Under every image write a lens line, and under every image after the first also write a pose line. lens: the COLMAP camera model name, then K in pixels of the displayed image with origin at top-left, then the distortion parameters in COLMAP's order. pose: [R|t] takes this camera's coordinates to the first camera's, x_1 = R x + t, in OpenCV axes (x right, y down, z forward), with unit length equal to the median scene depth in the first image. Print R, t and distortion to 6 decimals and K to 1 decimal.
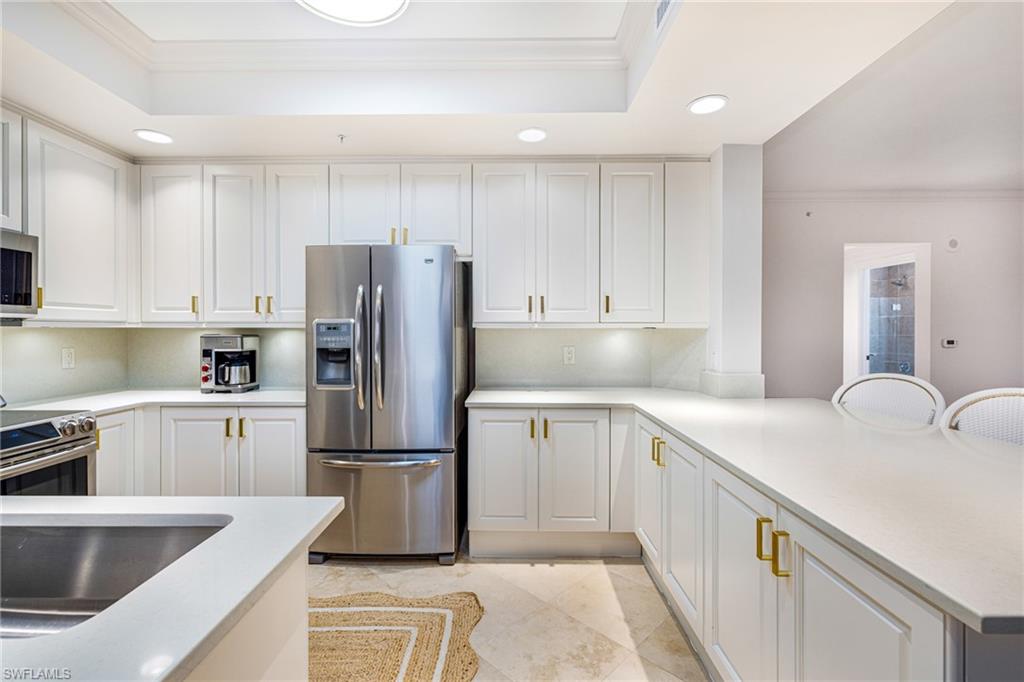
lens RADIAL K [[456.6, 0, 499.0], [0, 456.6, 334.7], [0, 0, 1]] dist [-0.002804, -0.000286]
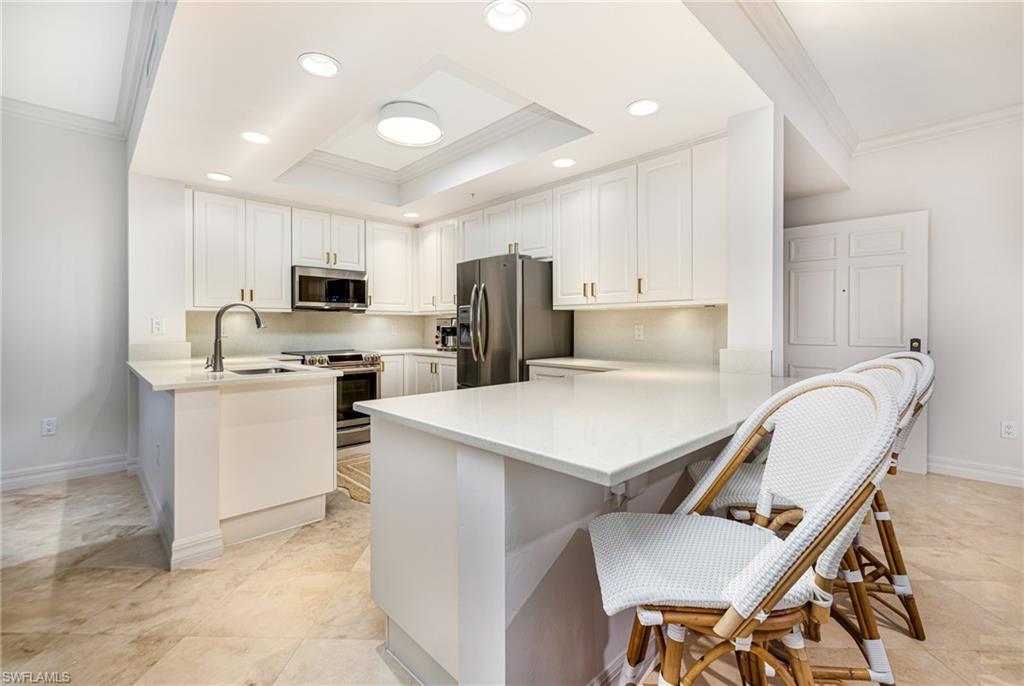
lens RADIAL K [[450.1, 0, 508.6], [0, 450.1, 333.0], [0, 0, 1]] dist [-0.001321, -0.000038]
pose [[0.696731, 0.008520, -0.717282, 0.821931], [-0.004475, 0.999962, 0.007531, 0.045492], [0.717319, -0.002038, 0.696742, -0.028668]]
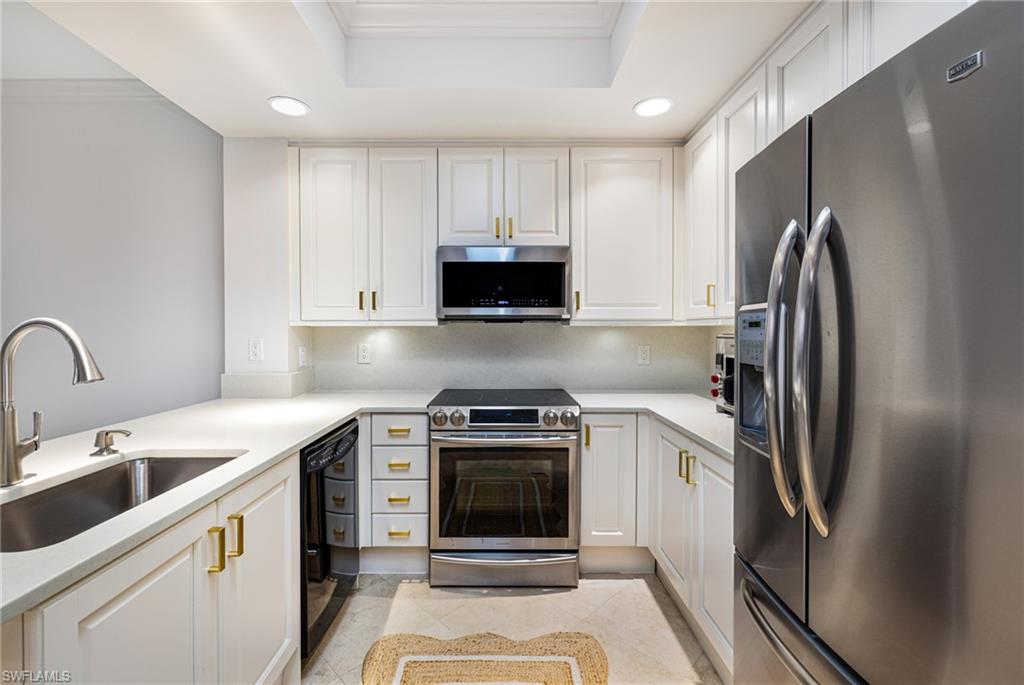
lens RADIAL K [[440.5, 0, 513.4], [0, 440.5, 331.3], [0, 0, 1]] dist [0.029635, 0.000045]
pose [[0.012946, 0.002905, -0.999912, 0.087634], [-0.006946, 0.999972, 0.002815, -0.004657], [0.999892, 0.006909, 0.012966, 0.659995]]
